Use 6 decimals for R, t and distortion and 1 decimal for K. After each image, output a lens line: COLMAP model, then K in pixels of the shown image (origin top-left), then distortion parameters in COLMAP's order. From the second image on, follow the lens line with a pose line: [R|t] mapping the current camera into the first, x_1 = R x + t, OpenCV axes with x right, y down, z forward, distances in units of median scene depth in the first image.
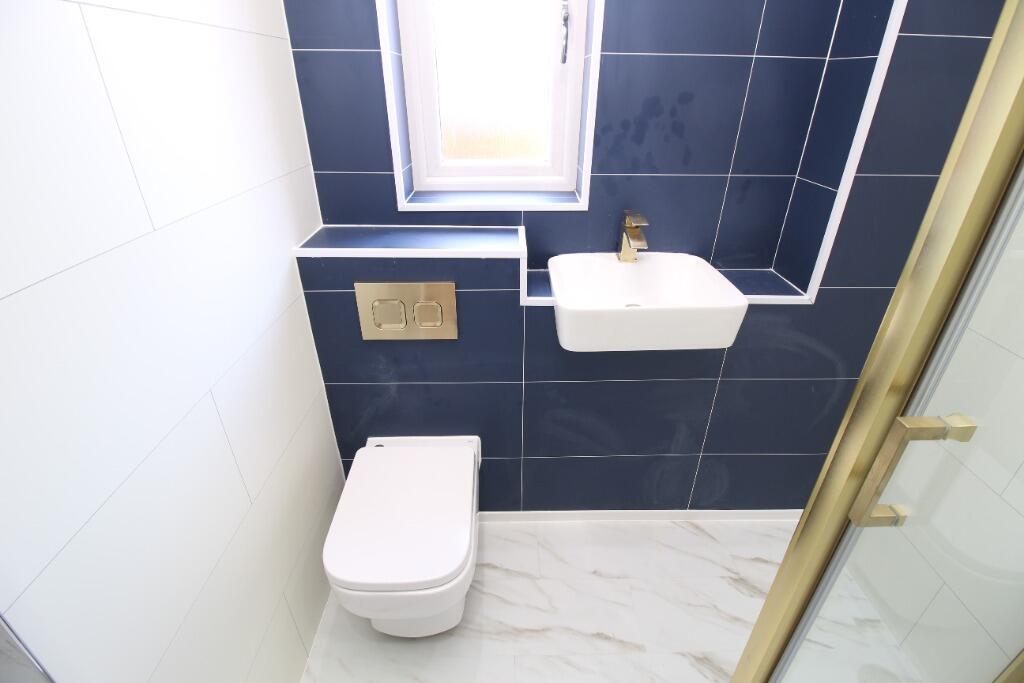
lens RADIAL K [[477.9, 0, 513.4], [0, 477.9, 340.5], [0, 0, 1]] dist [-0.001813, -0.003877]
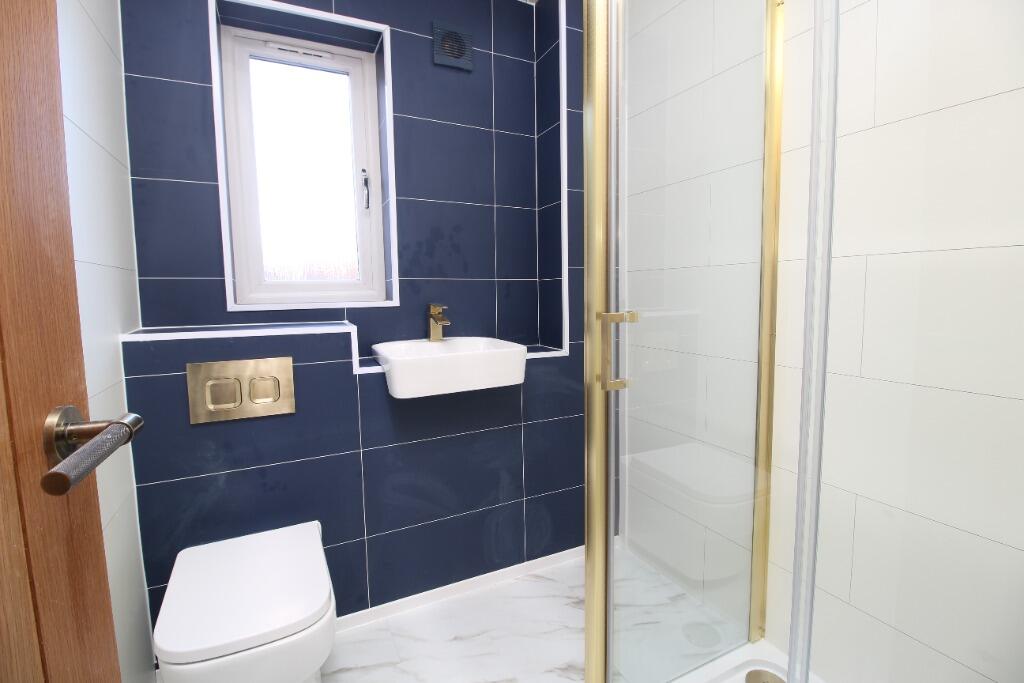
lens RADIAL K [[477.9, 0, 512.0], [0, 477.9, 338.1], [0, 0, 1]] dist [-0.001813, -0.003877]
pose [[0.906809, -0.059595, 0.417308, -0.111465], [0.218763, 0.912744, -0.345024, 0.318506], [-0.360334, 0.404162, 0.840721, -0.144240]]
